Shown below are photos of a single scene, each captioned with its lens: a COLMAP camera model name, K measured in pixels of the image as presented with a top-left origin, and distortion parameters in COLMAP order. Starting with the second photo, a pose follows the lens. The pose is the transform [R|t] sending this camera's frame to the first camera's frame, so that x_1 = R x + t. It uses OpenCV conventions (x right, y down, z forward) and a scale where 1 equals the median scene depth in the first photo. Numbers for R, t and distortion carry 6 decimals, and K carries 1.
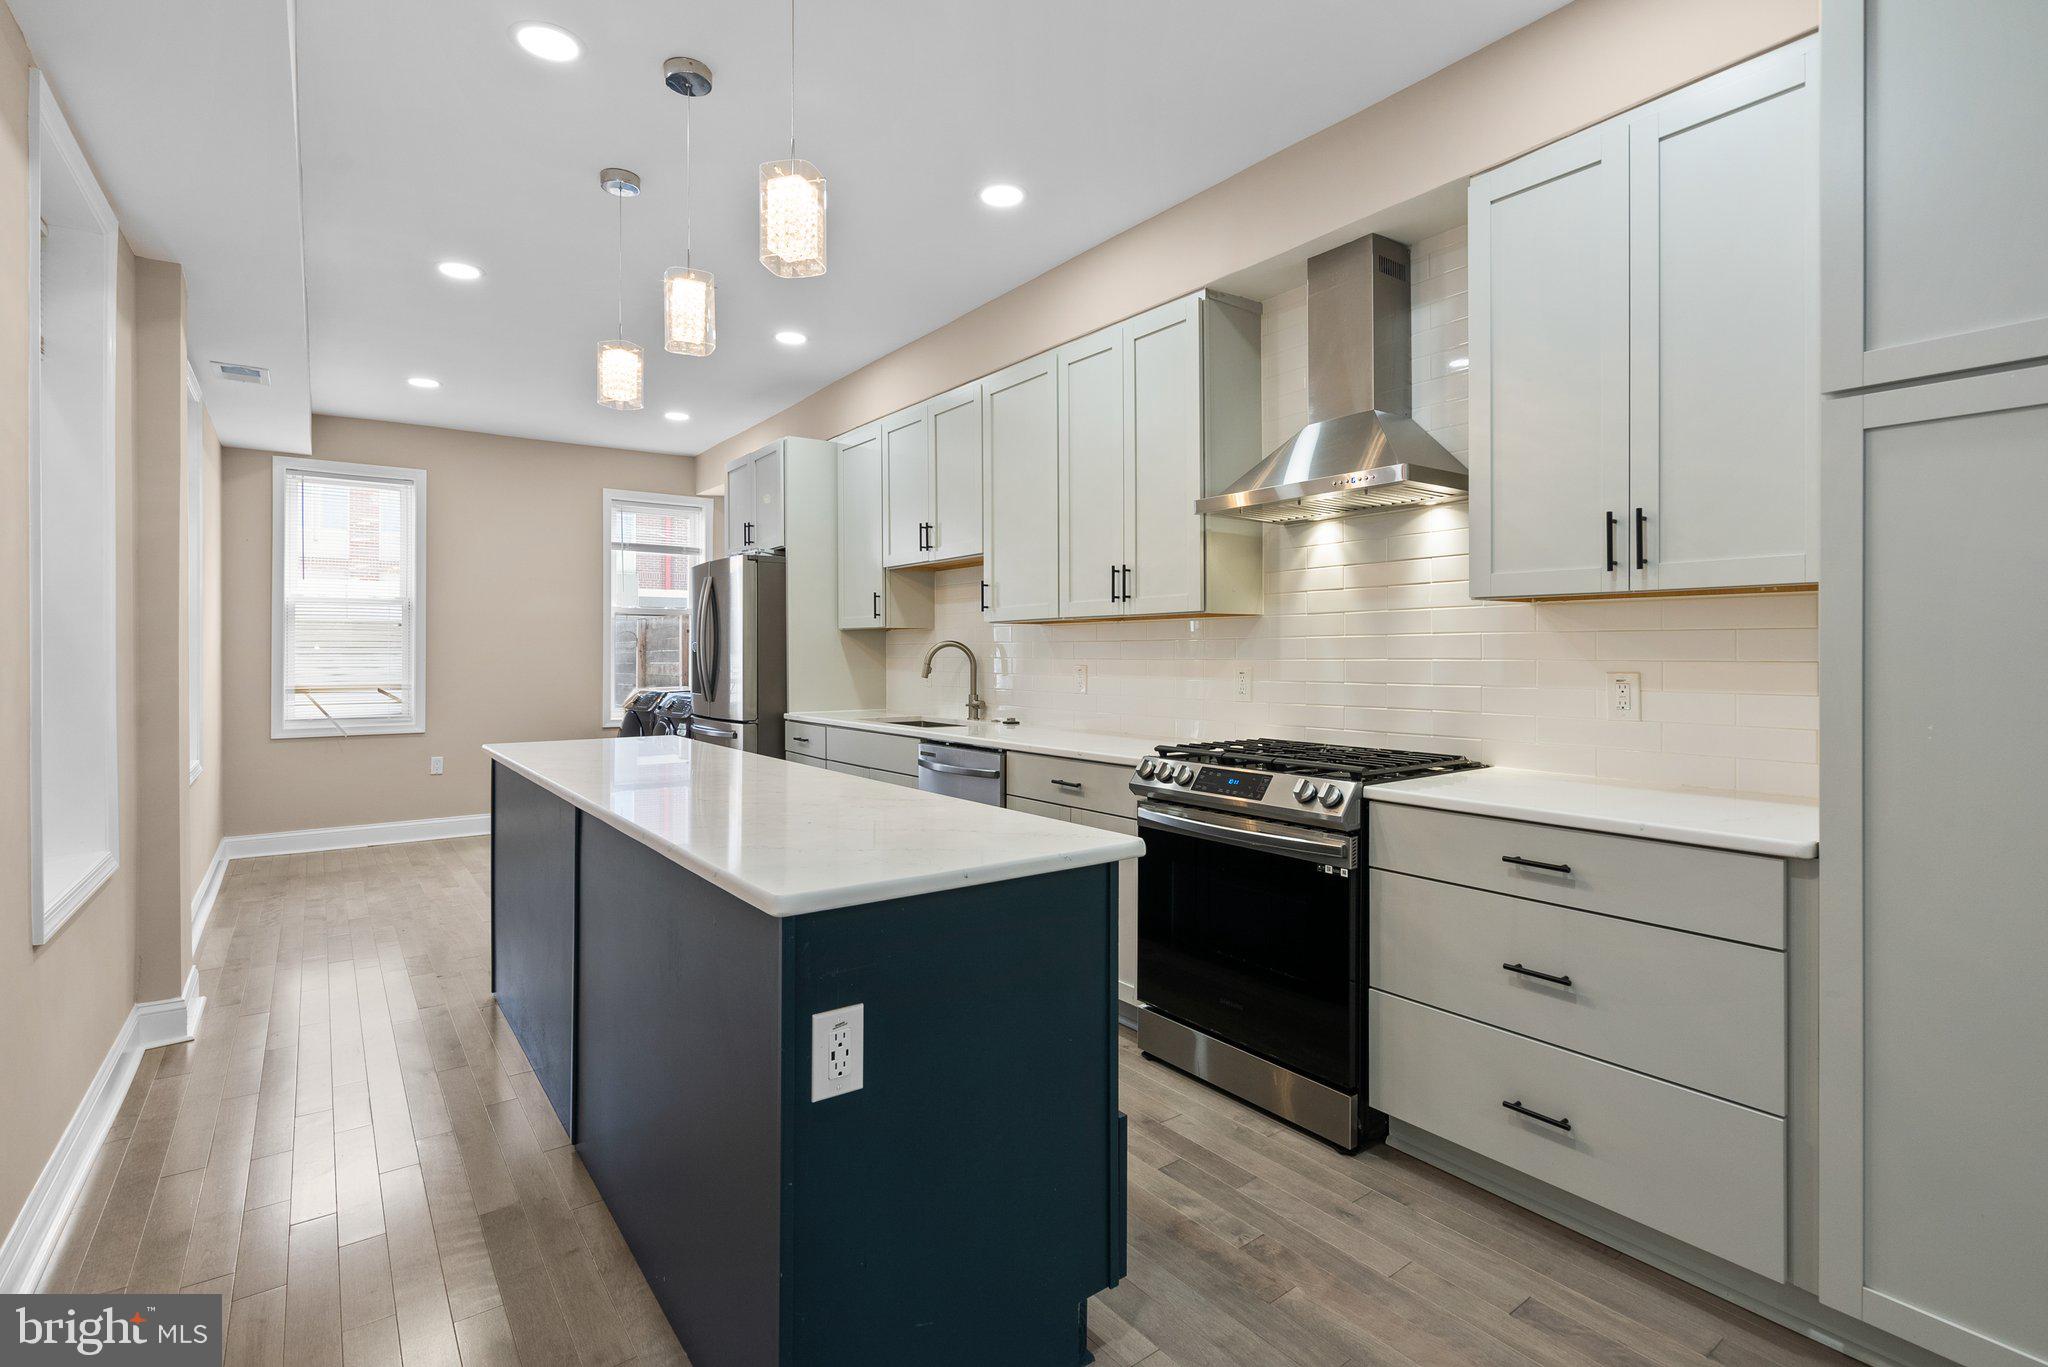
lens RADIAL K [[938.3, 0, 1022.1], [0, 938.3, 648.2], [0, 0, 1]] dist [-0.003646, 0.002840]
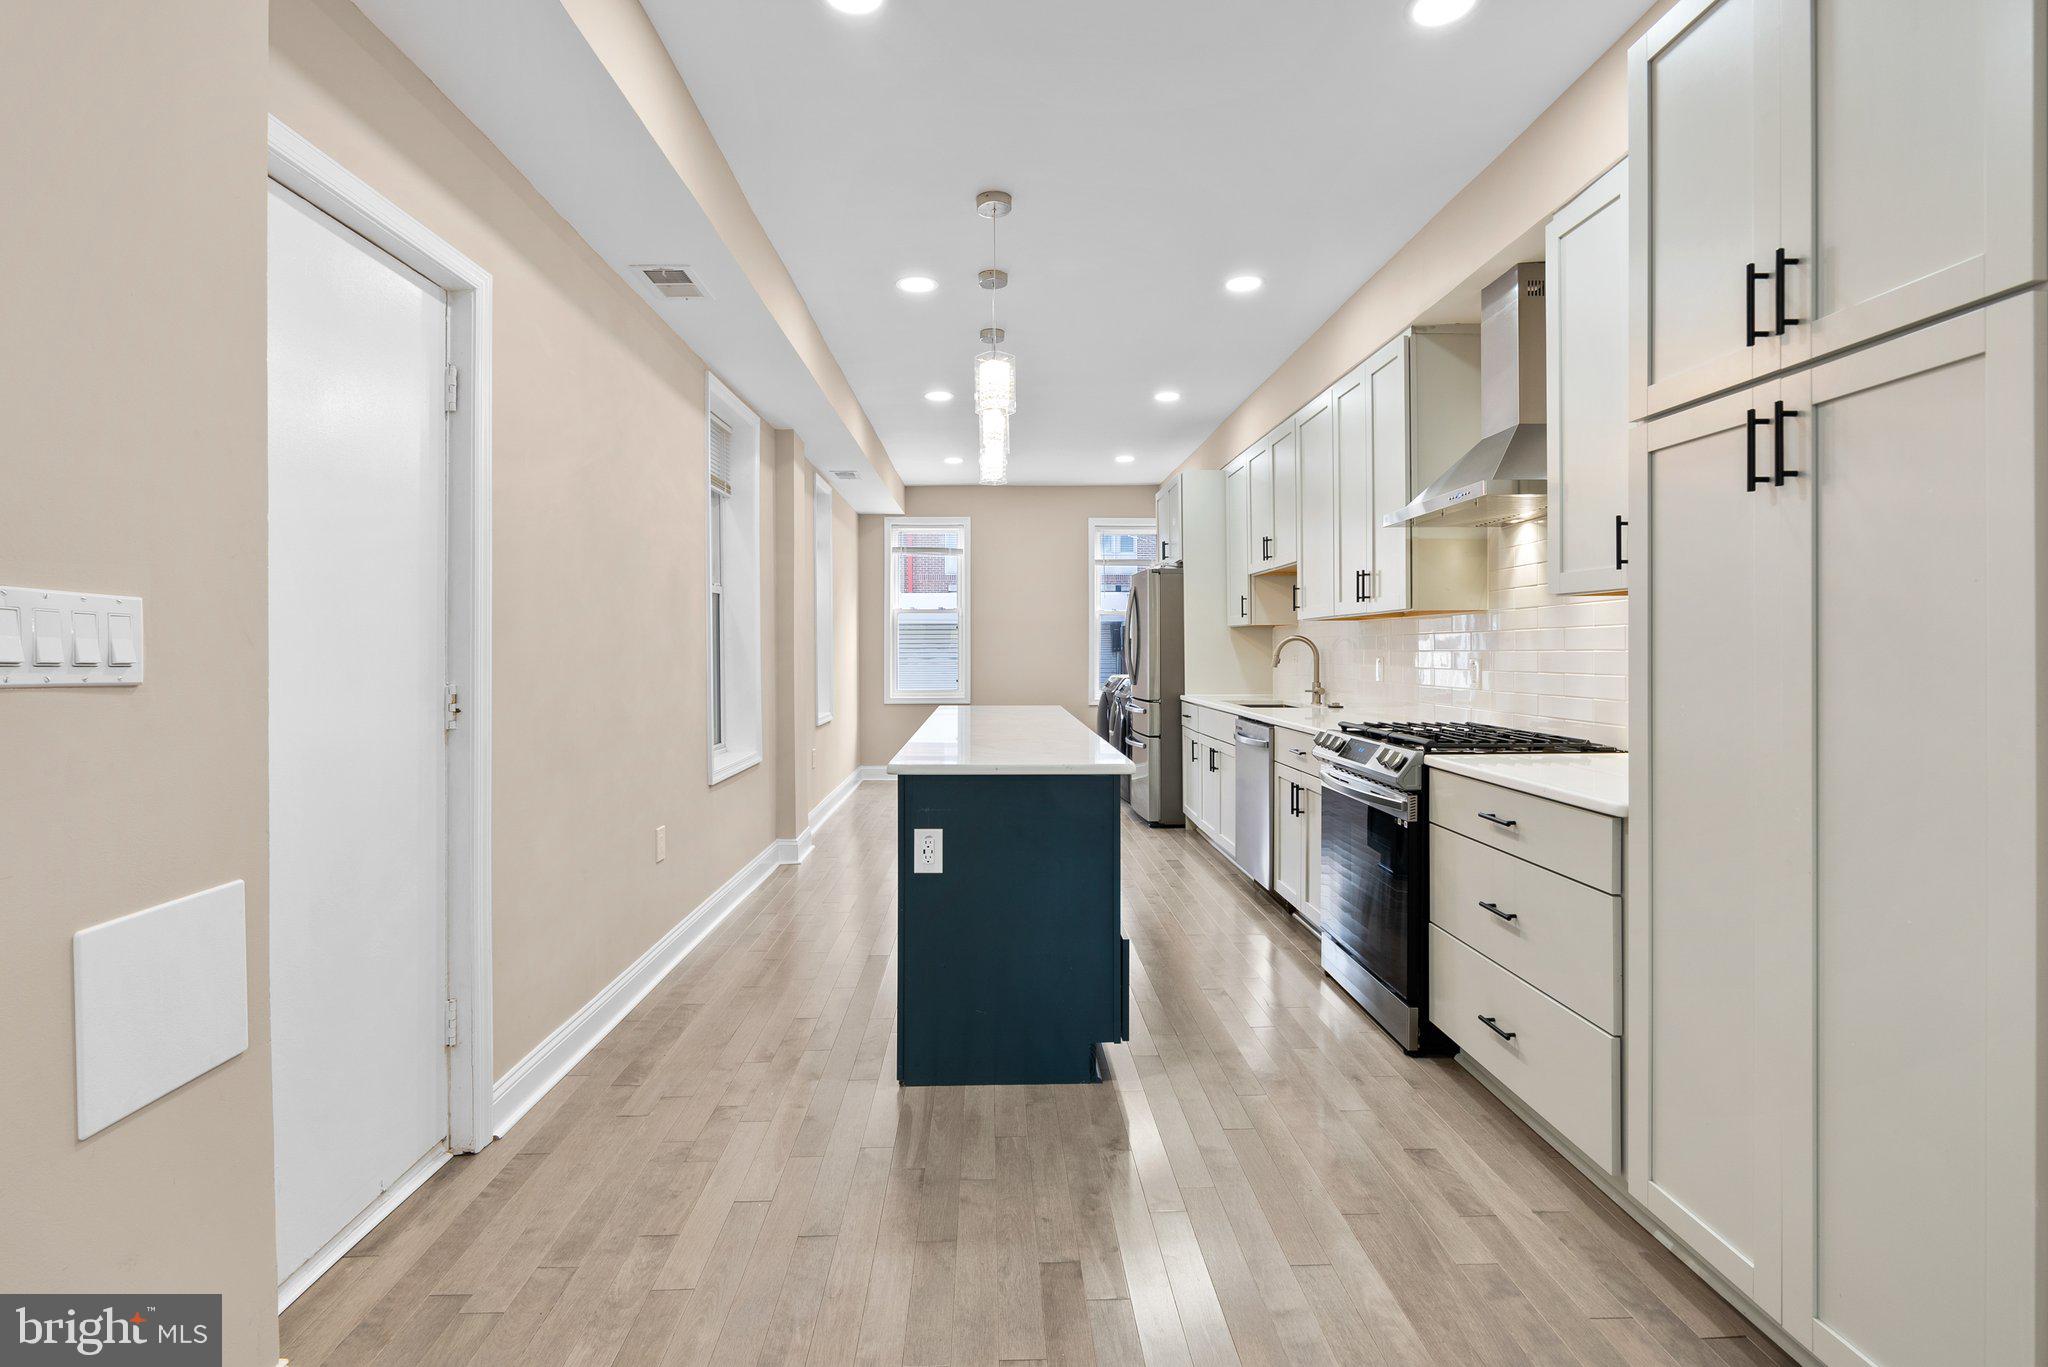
lens RADIAL K [[938.3, 0, 1035.6], [0, 938.3, 644.5], [0, 0, 1]] dist [-0.003646, 0.002840]
pose [[0.825990, -0.003971, -0.563671, 0.415347], [0.004711, 0.999989, -0.000142, 0.002015], [0.563665, -0.002538, 0.826000, -0.182744]]
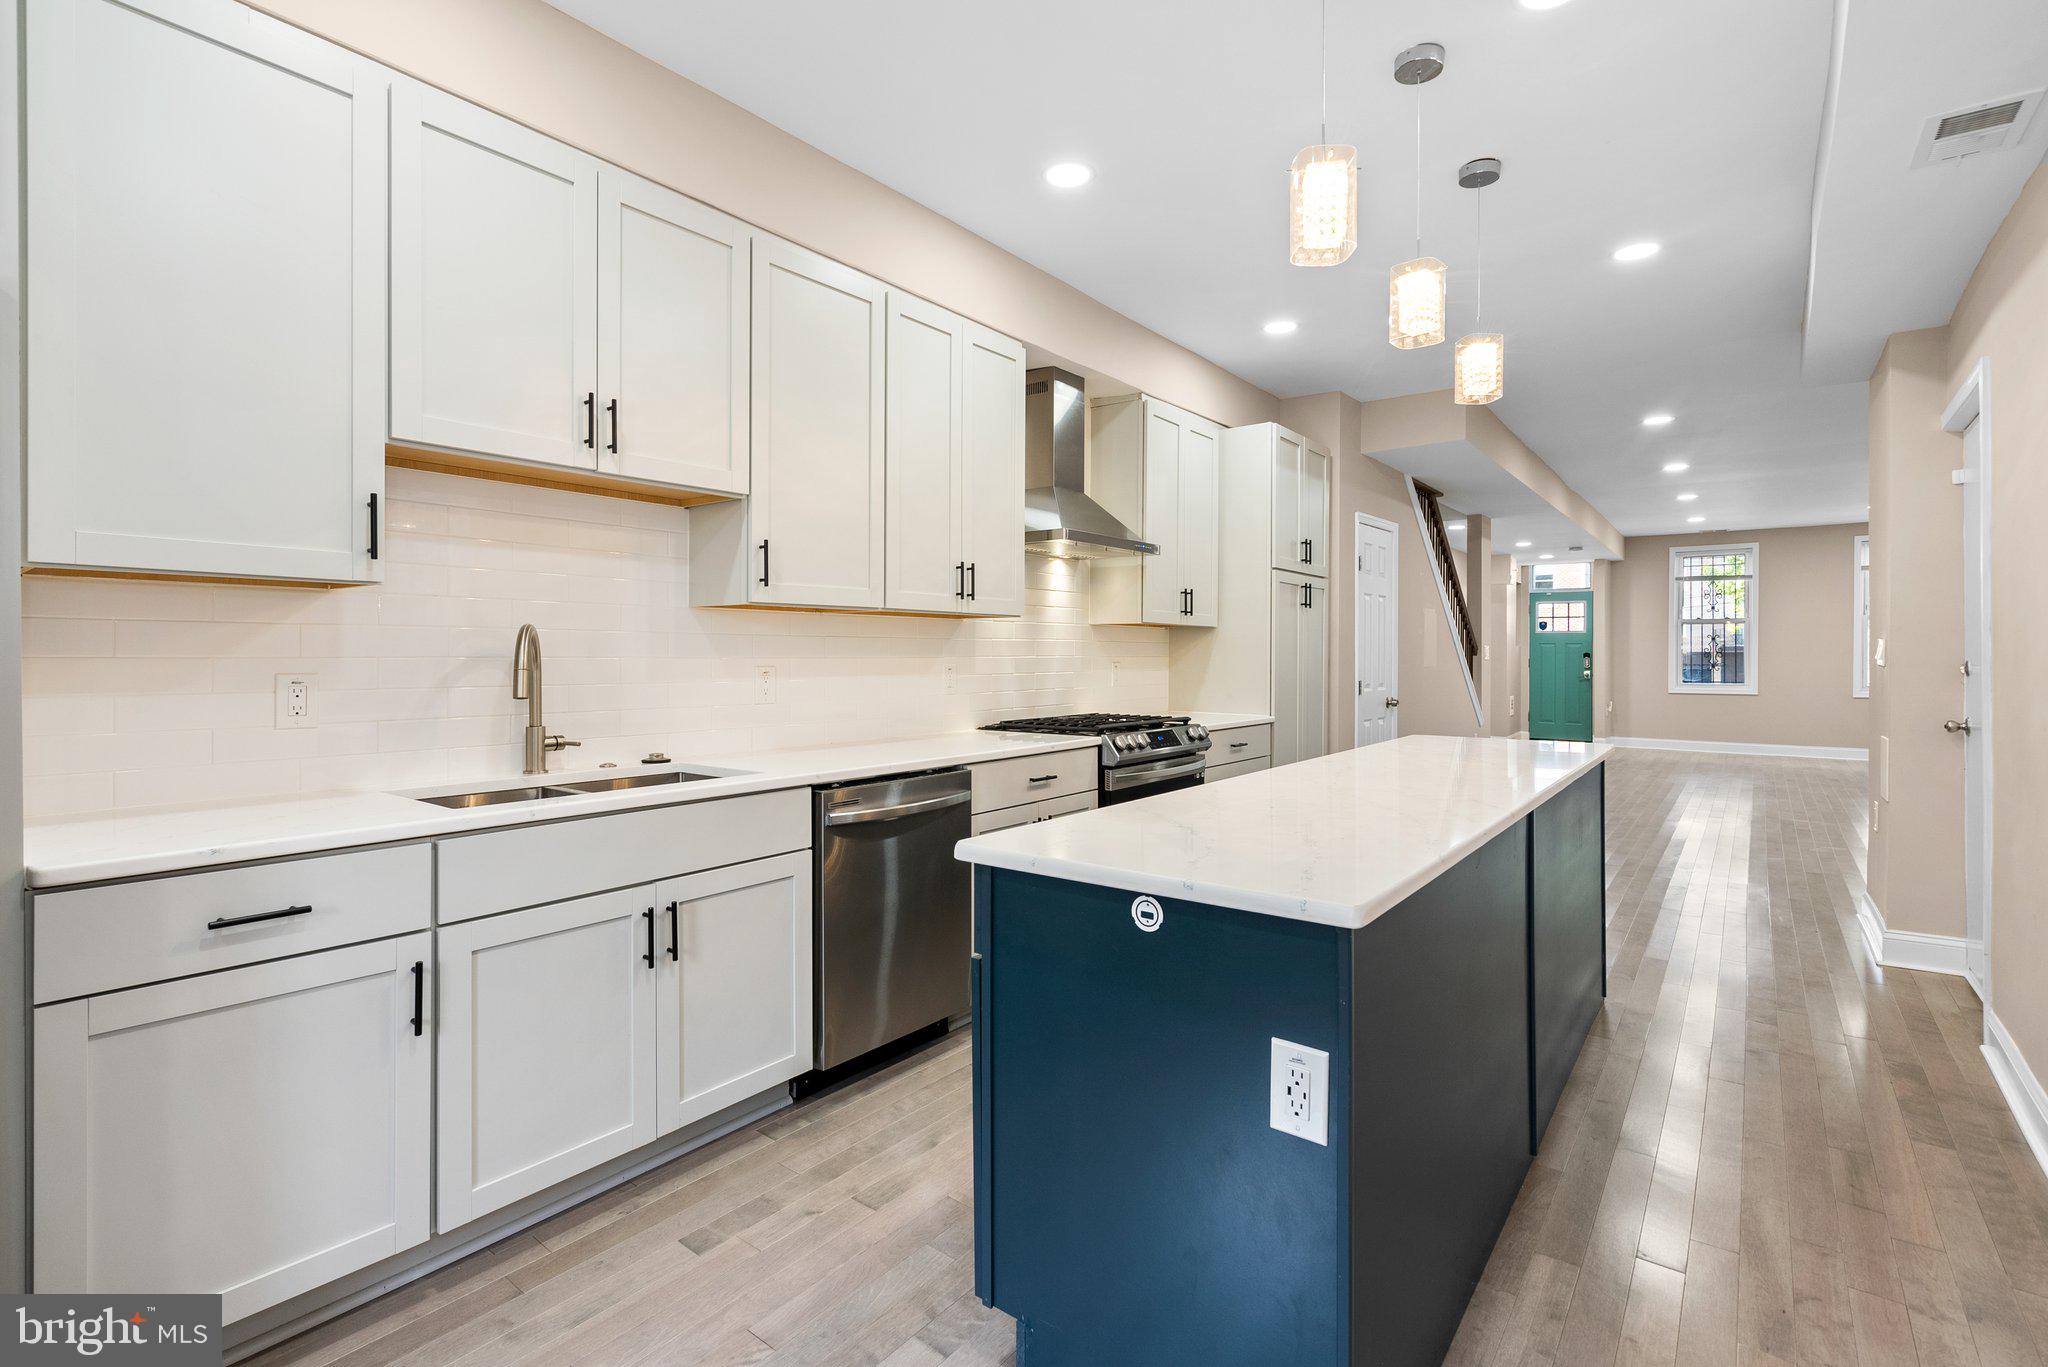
lens RADIAL K [[938.3, 0, 1013.5], [0, 938.3, 660.1], [0, 0, 1]] dist [-0.003646, 0.002840]
pose [[-0.246772, -0.003396, 0.969068, -0.849645], [-0.005468, 0.999983, 0.002112, 0.012286], [-0.969058, -0.004778, -0.246787, 1.167230]]
